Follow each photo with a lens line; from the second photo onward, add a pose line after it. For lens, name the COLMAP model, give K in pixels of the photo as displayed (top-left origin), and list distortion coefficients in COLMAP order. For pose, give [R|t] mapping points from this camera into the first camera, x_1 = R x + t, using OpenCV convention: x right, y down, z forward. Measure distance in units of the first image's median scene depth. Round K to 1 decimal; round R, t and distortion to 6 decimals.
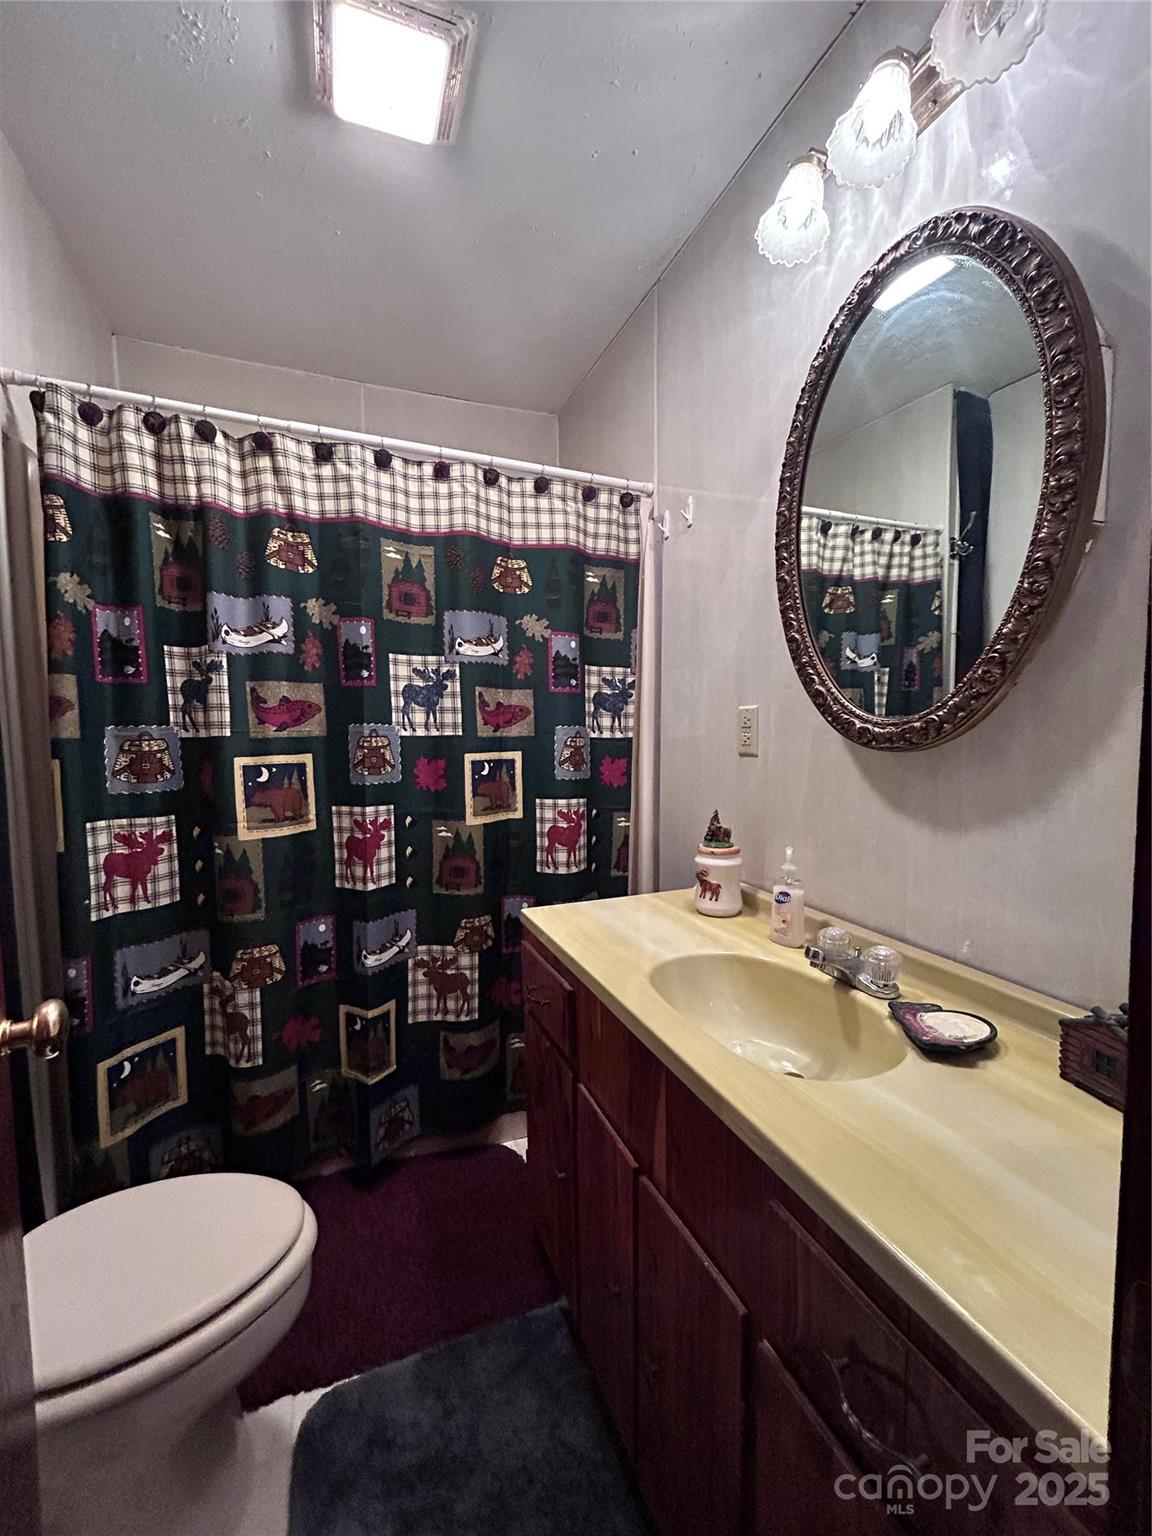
lens RADIAL K [[627.6, 0, 578.1], [0, 627.6, 768.2], [0, 0, 1]] dist [-0.001627, -0.000365]
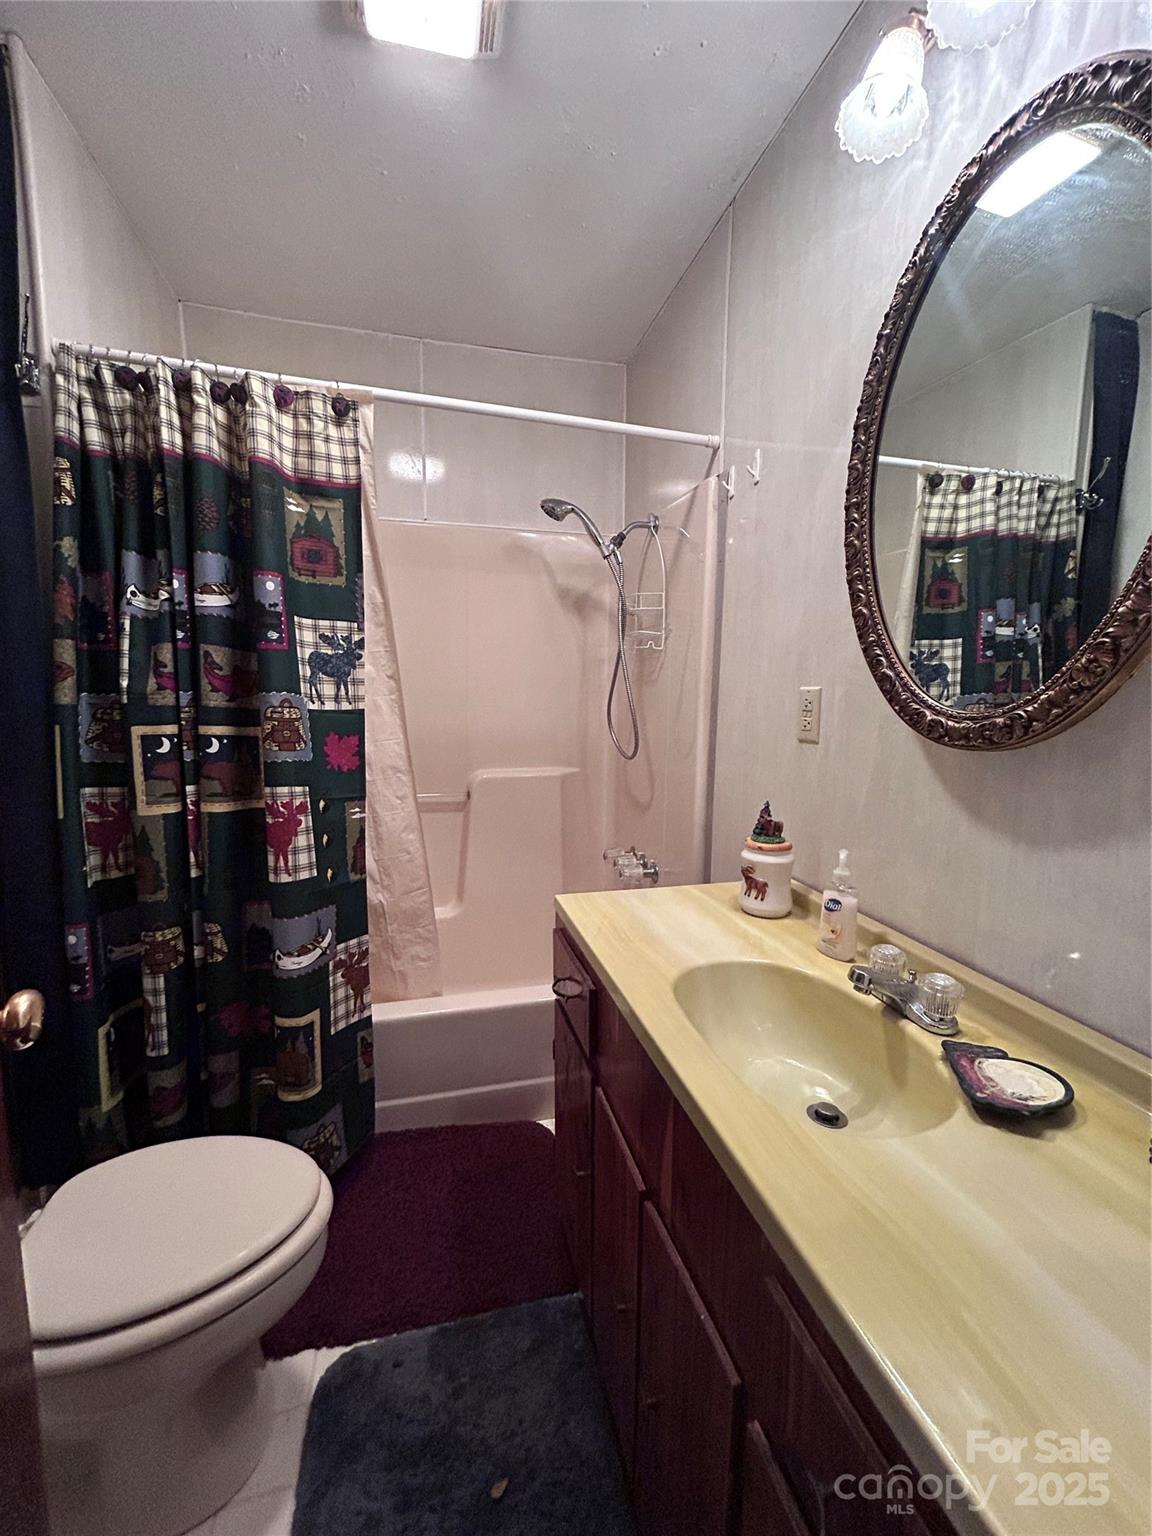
lens RADIAL K [[627.6, 0, 575.1], [0, 627.6, 769.4], [0, 0, 1]] dist [-0.001627, -0.000365]
pose [[0.991335, 0.033505, -0.127013, 0.073043], [-0.026263, 0.997956, 0.058266, -0.032808], [0.128705, -0.054425, 0.990188, 0.079268]]
